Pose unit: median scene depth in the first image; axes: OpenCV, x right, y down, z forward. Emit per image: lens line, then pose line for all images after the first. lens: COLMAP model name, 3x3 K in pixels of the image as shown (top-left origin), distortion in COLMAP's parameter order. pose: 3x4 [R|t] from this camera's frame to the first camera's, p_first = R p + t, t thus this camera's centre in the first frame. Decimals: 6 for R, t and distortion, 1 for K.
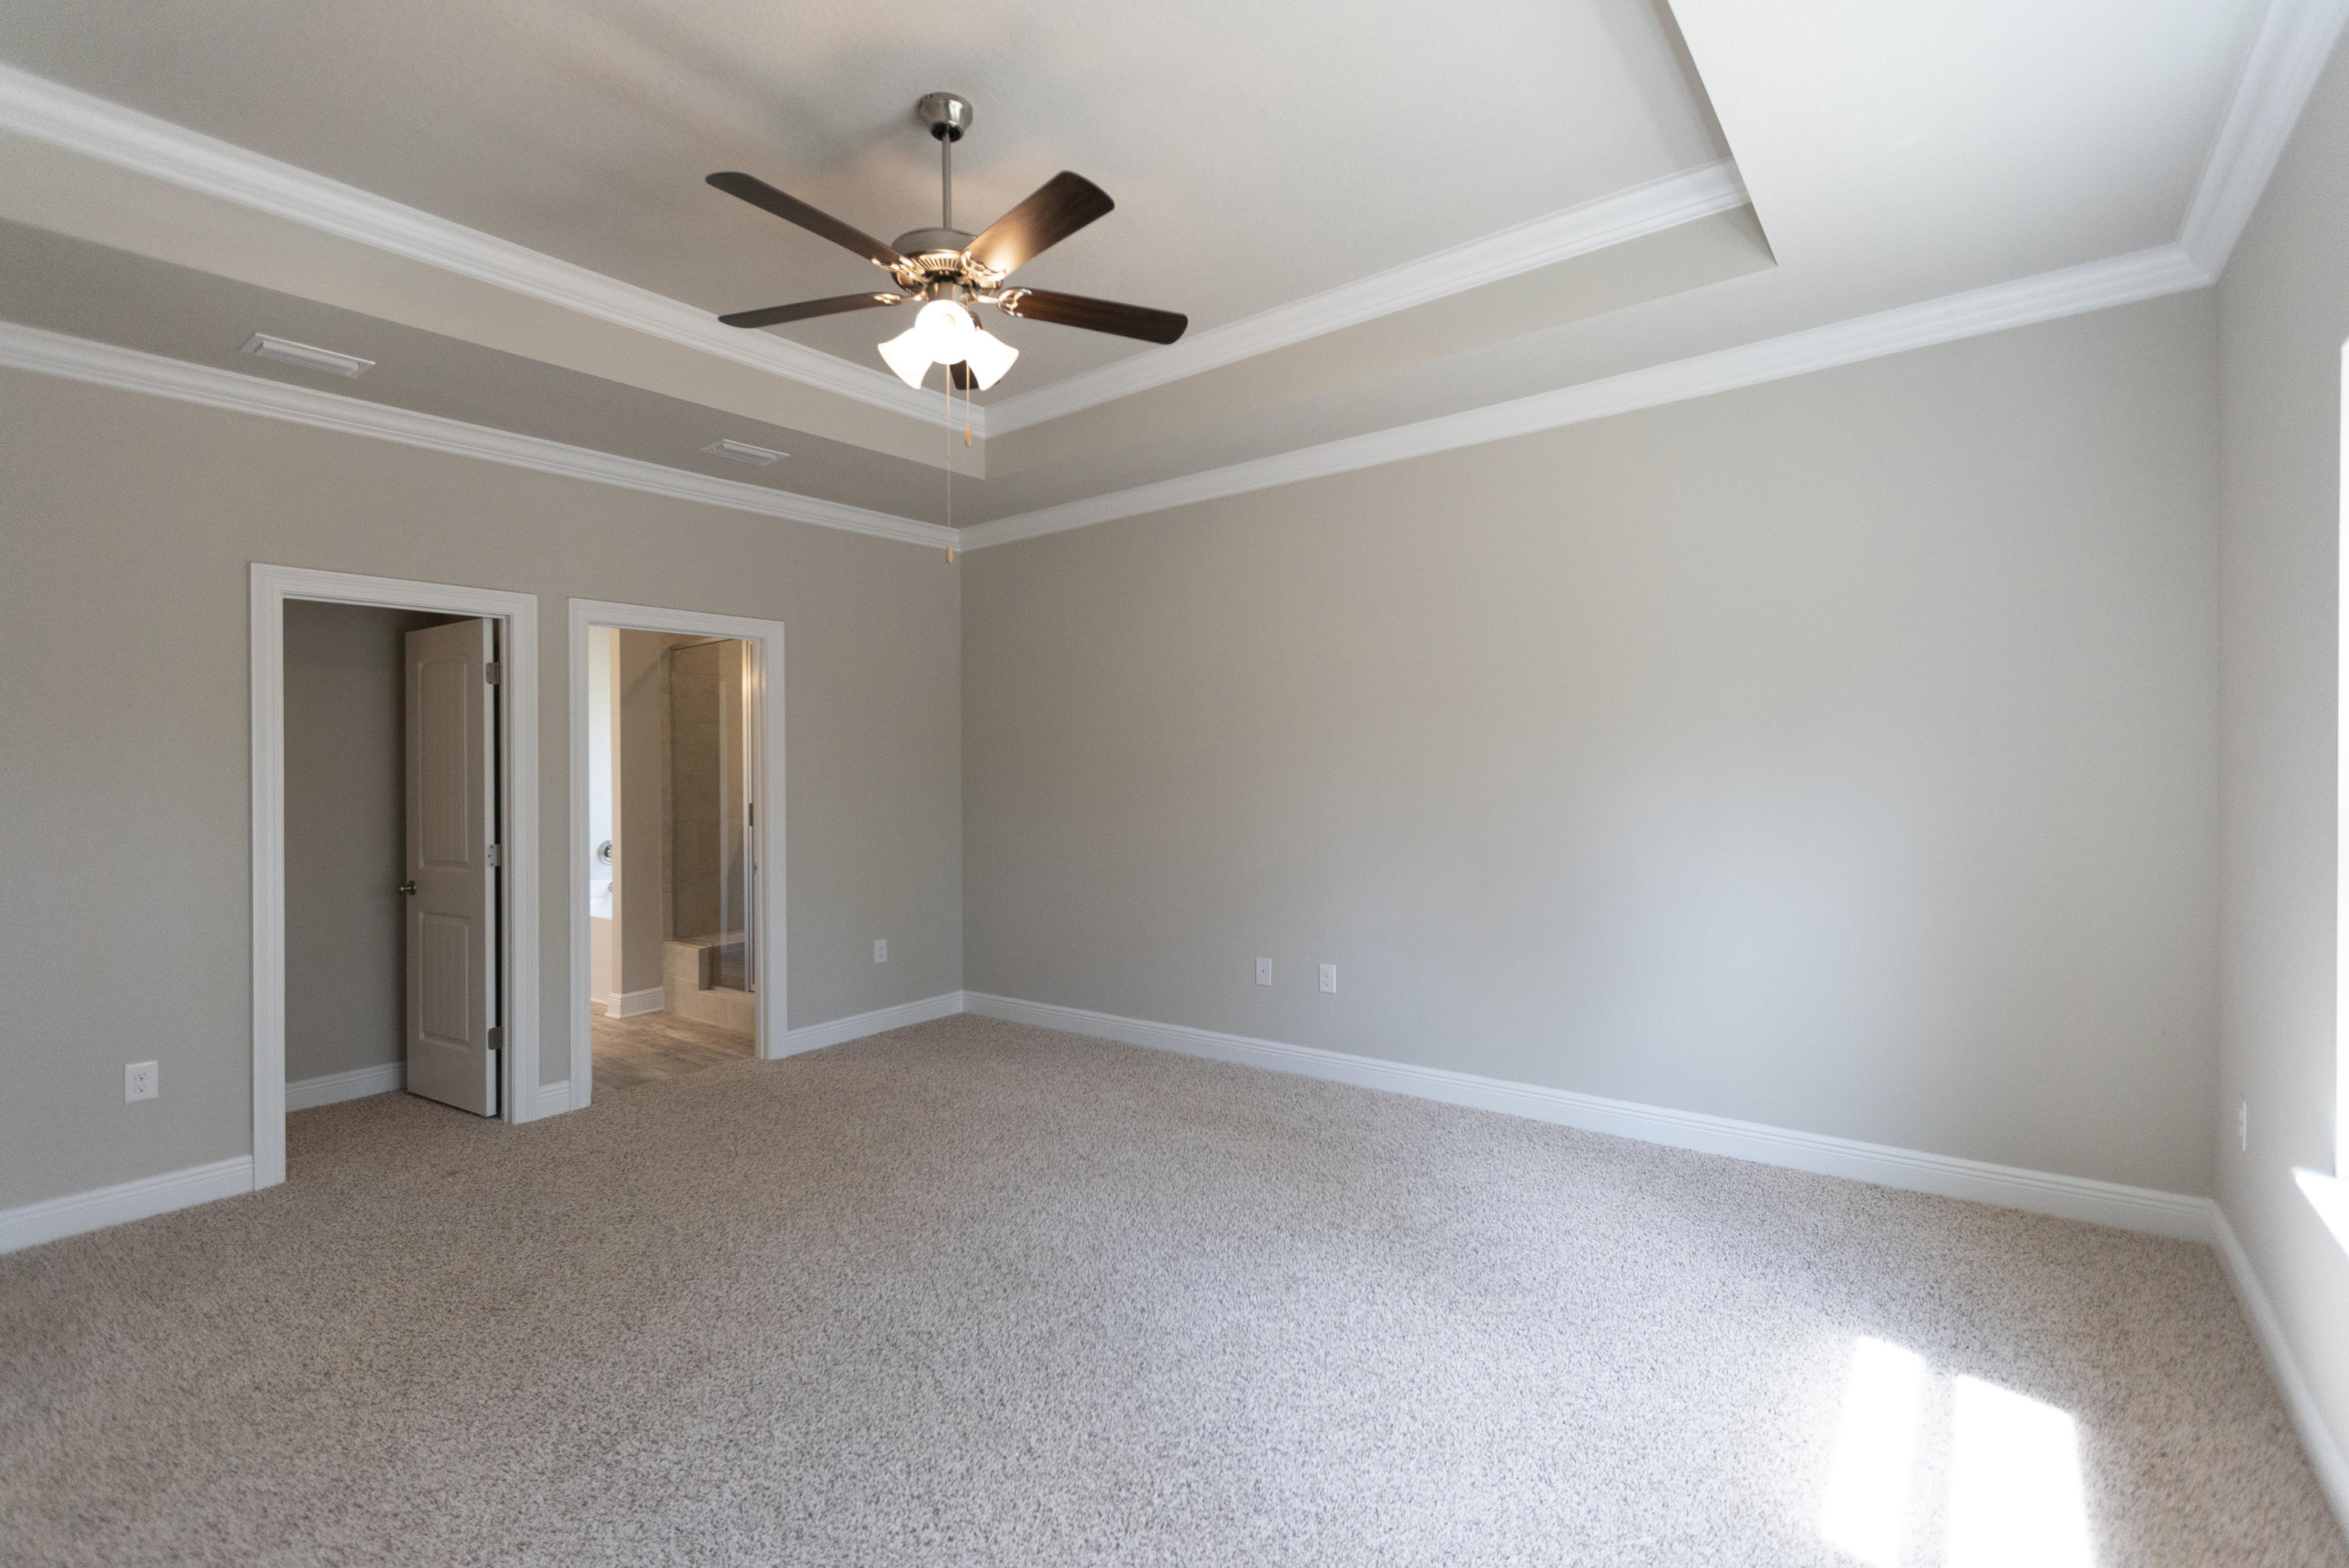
lens RADIAL K [[1048.0, 0, 1174.5], [0, 1048.0, 784.0], [0, 0, 1]] dist [0.002016, 0.000479]
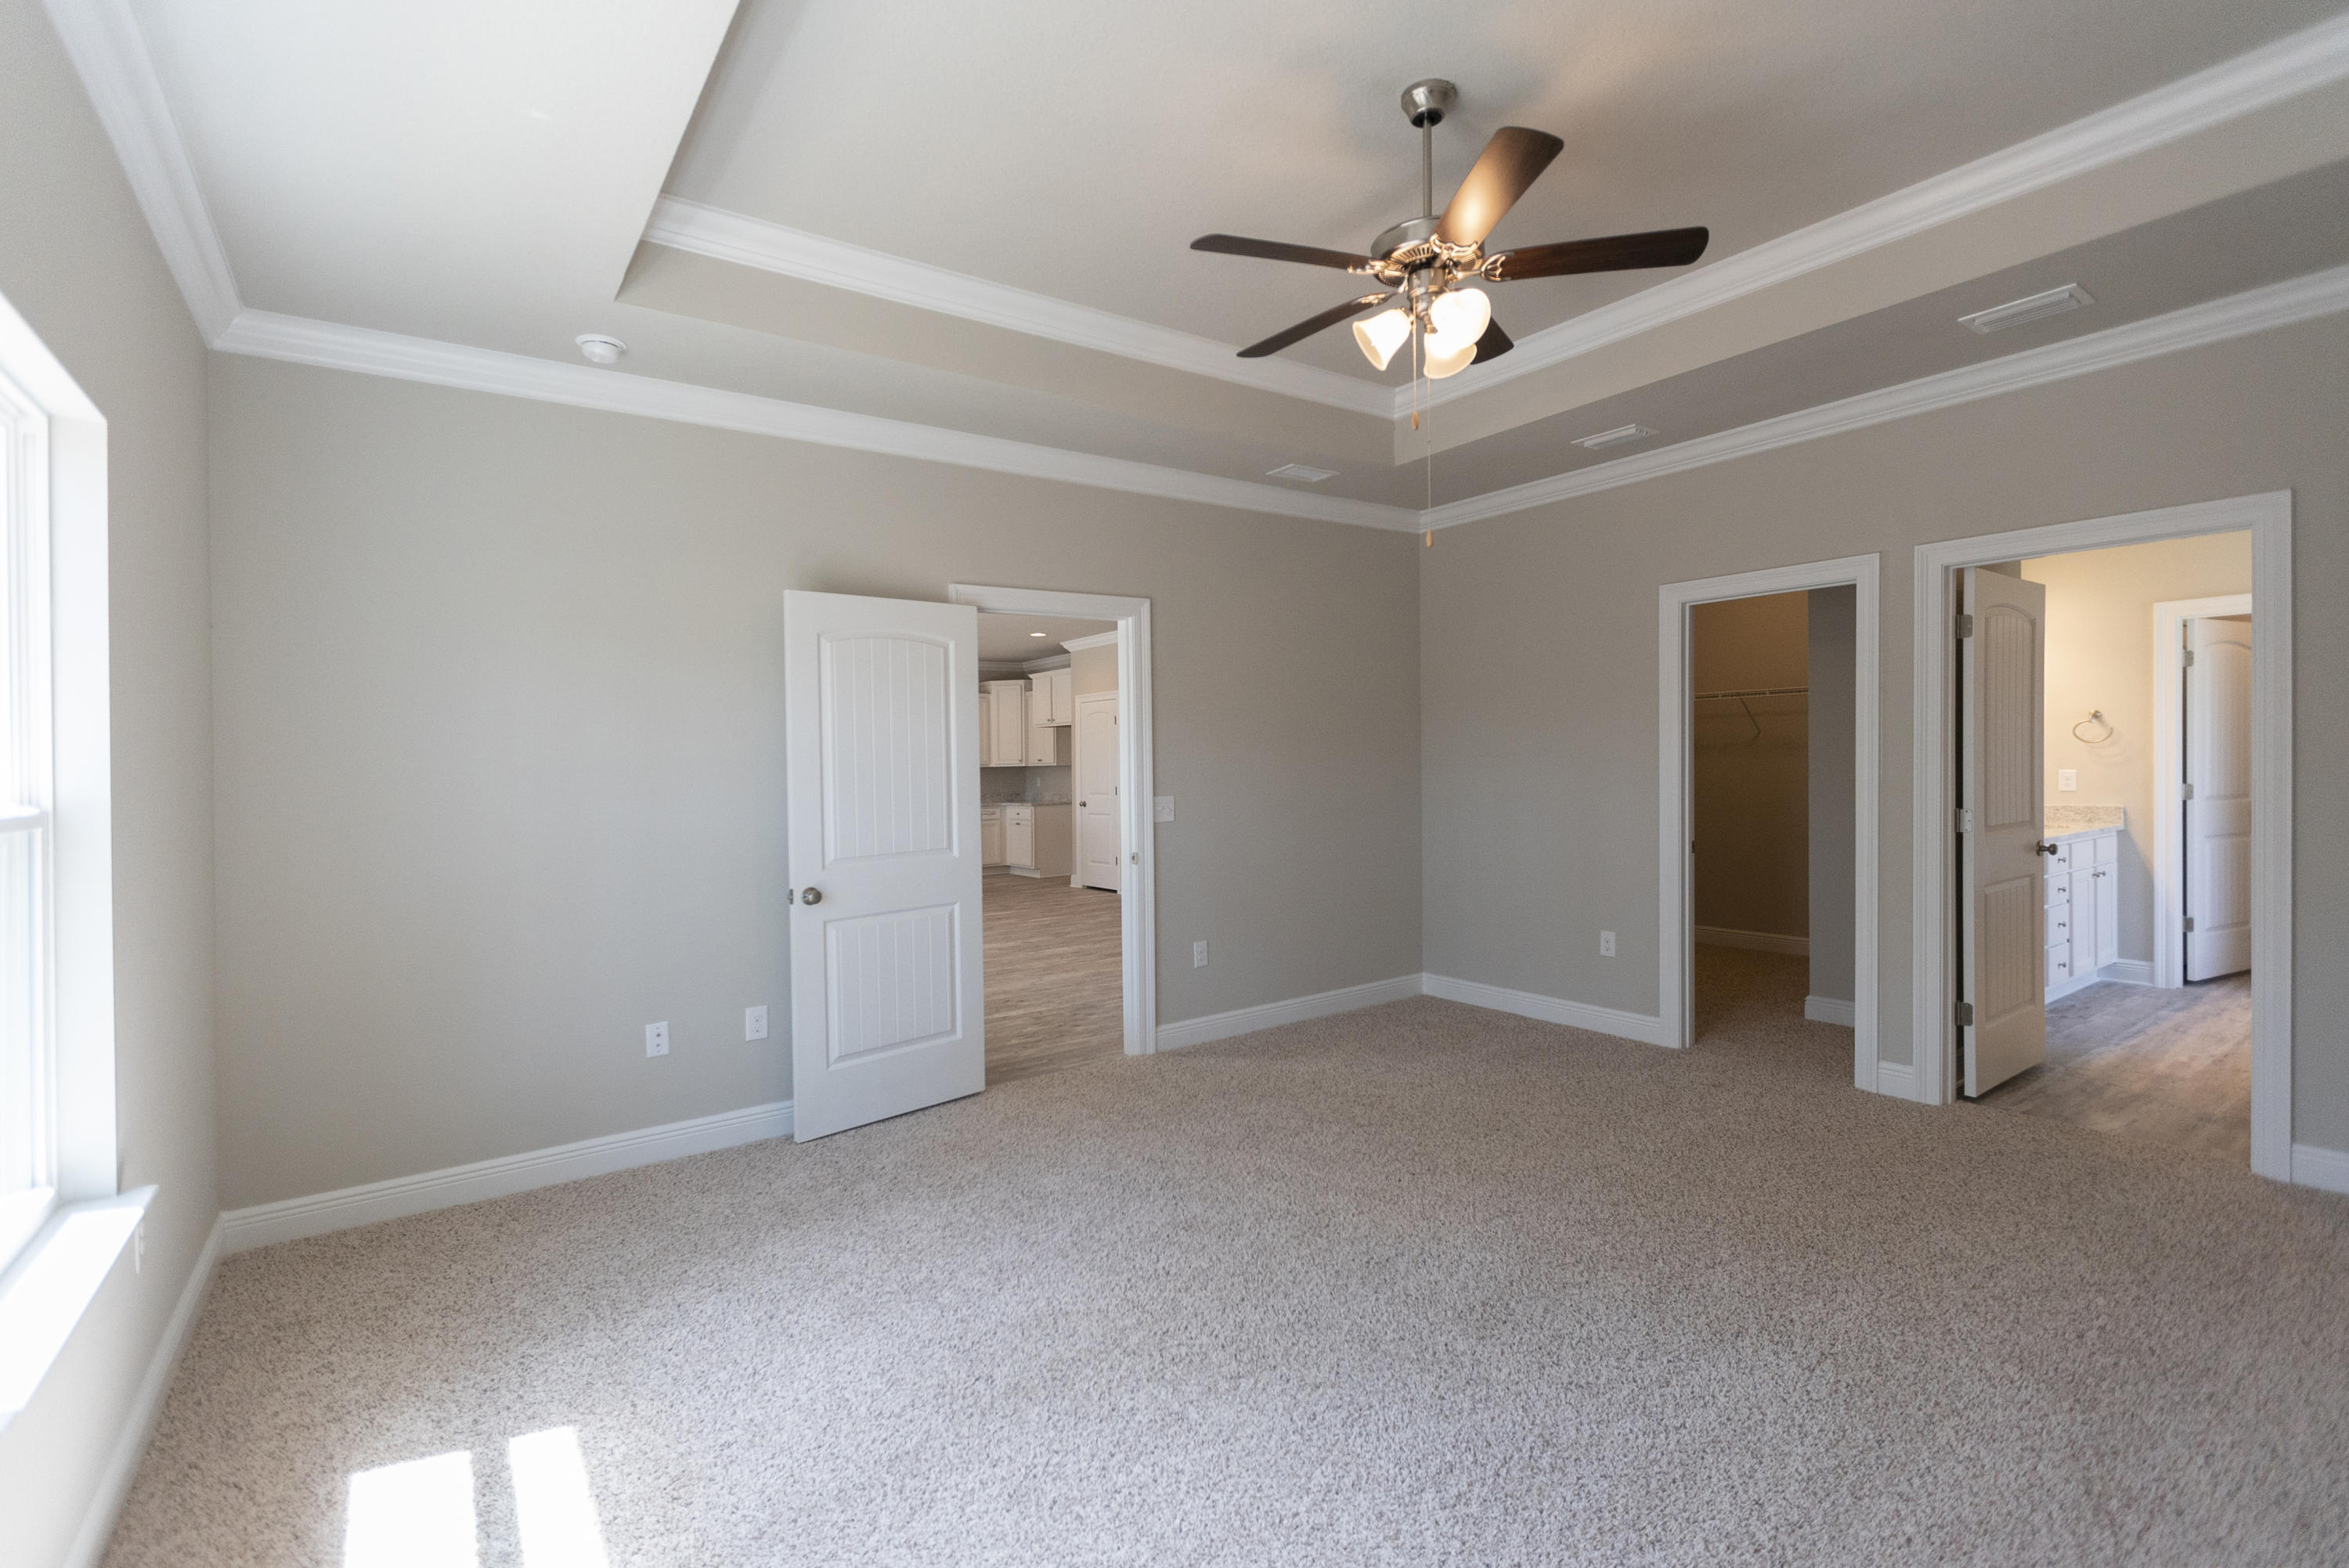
lens RADIAL K [[1062.4, 0, 1177.9], [0, 1062.4, 751.9], [0, 0, 1]] dist [0.000009, 0.000073]
pose [[-0.286101, 0.011237, -0.958134, 0.630646], [0.009050, 0.999918, 0.009025, -0.013827], [0.958157, -0.006089, -0.286179, 0.796214]]
